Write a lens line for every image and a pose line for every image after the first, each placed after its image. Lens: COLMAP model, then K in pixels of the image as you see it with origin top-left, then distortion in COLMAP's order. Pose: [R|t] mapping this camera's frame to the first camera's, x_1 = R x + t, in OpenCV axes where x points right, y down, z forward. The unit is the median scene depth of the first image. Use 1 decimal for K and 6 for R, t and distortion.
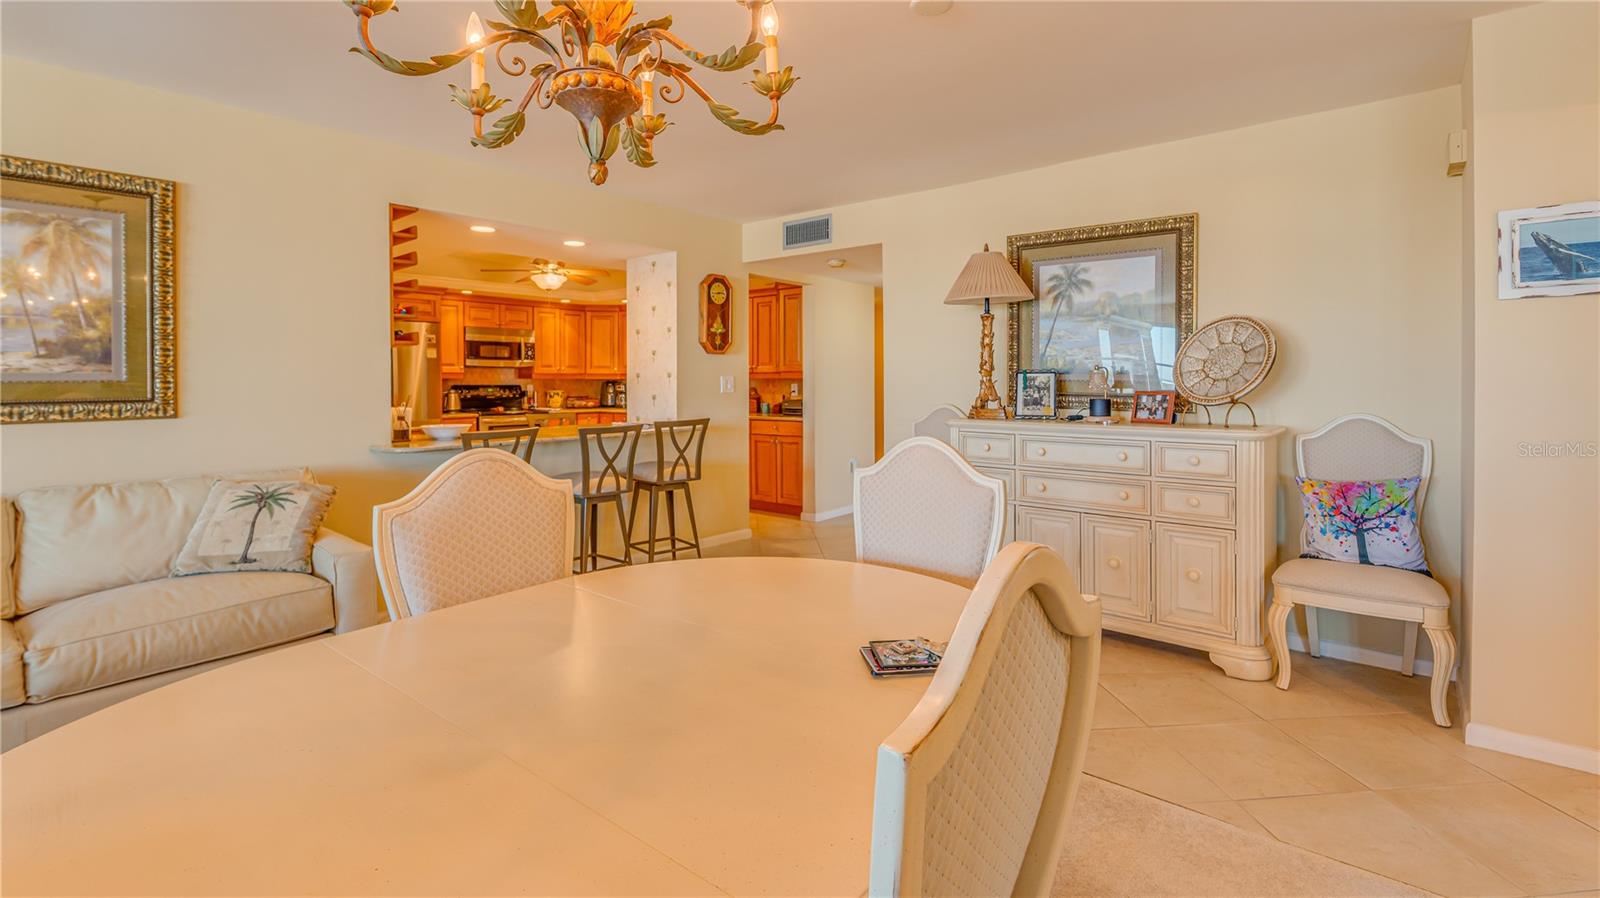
lens RADIAL K [[718.7, 0, 819.5], [0, 718.7, 387.3], [0, 0, 1]] dist [-0.003233, 0.000142]
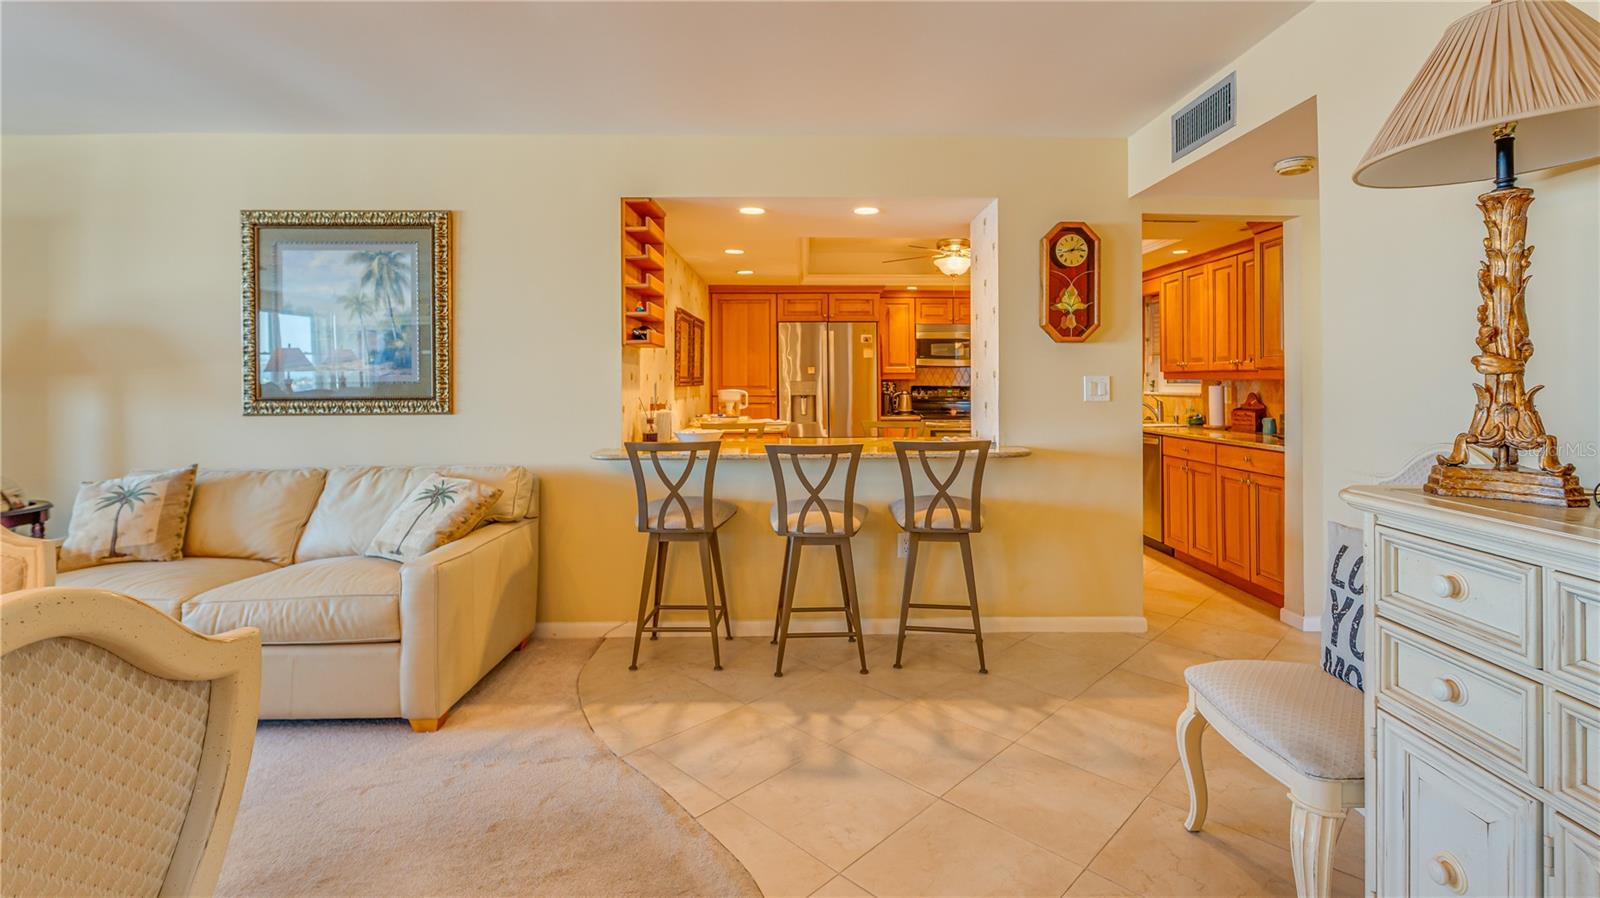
lens RADIAL K [[718.7, 0, 820.8], [0, 718.7, 378.7], [0, 0, 1]] dist [-0.003233, 0.000142]
pose [[0.649021, -0.001161, -0.760769, 0.283206], [-0.007960, 0.999934, -0.008316, -0.007523], [0.760729, 0.011453, 0.648969, 0.535411]]
